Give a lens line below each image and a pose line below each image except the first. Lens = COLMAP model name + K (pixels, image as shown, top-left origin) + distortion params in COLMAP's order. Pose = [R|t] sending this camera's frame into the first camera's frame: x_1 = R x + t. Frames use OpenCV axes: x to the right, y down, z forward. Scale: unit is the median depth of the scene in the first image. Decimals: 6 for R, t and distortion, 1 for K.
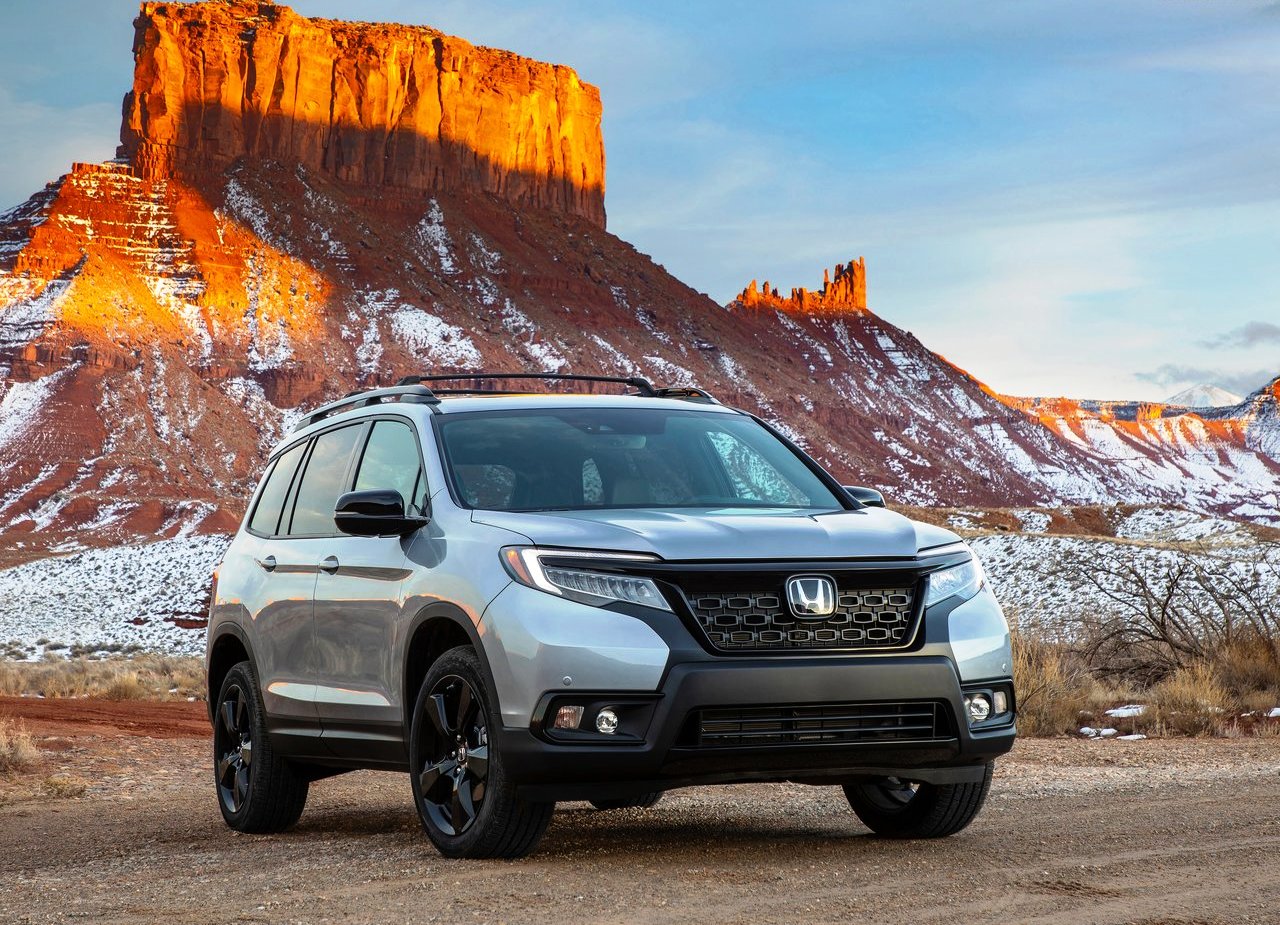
lens RADIAL K [[3097.3, 0, 645.7], [0, 3097.3, 412.9], [0, 0, 1]] dist [0.378506, 0.758078]
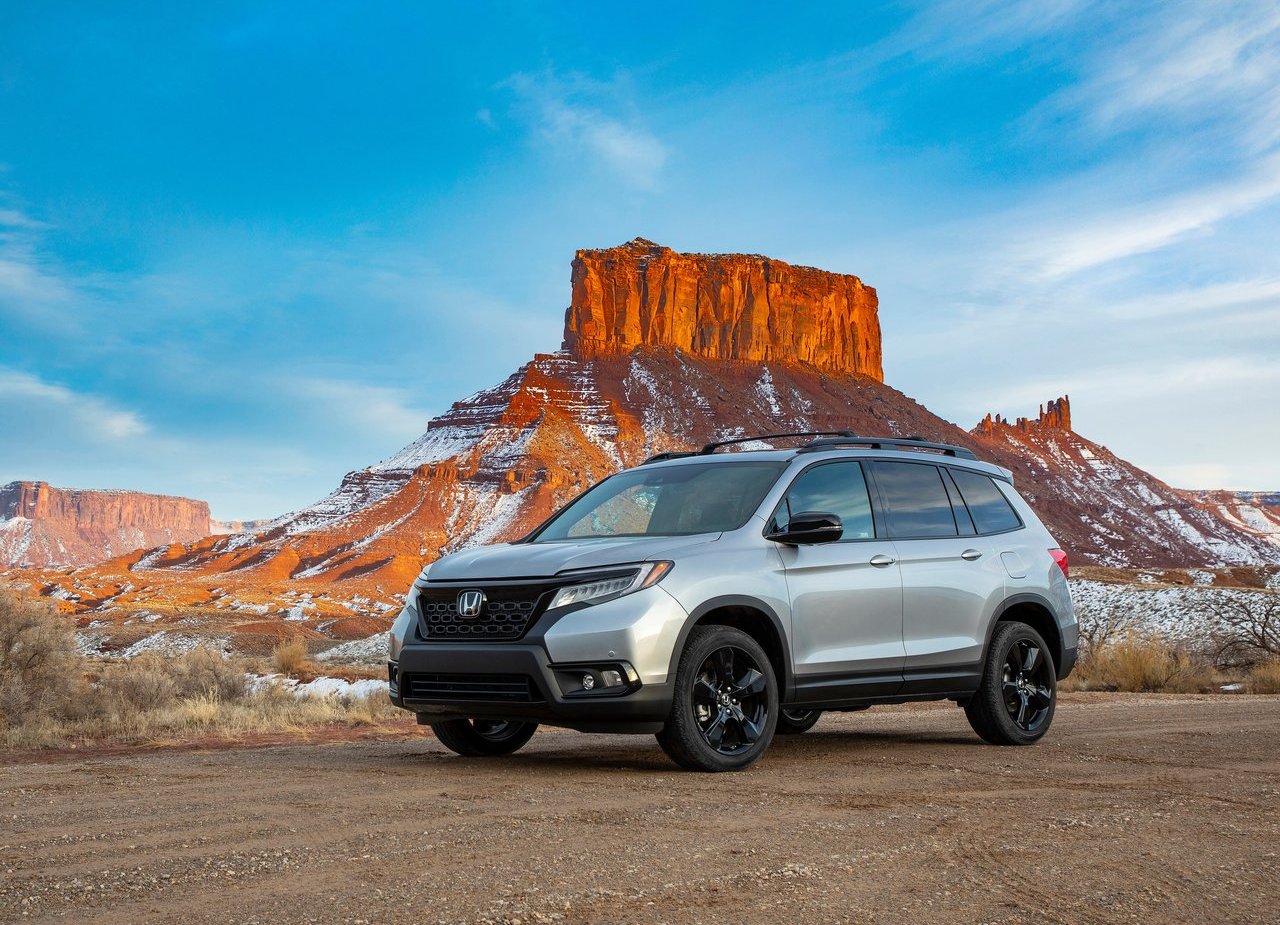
lens RADIAL K [[1100.5, 0, 622.1], [0, 1100.5, 449.2], [0, 0, 1]] dist [0.143866, -0.008345]
pose [[0.992248, -0.026884, -0.121333, -0.073102], [0.023343, 0.999262, -0.030516, -0.014005], [0.122064, 0.027447, 0.992143, 0.458933]]
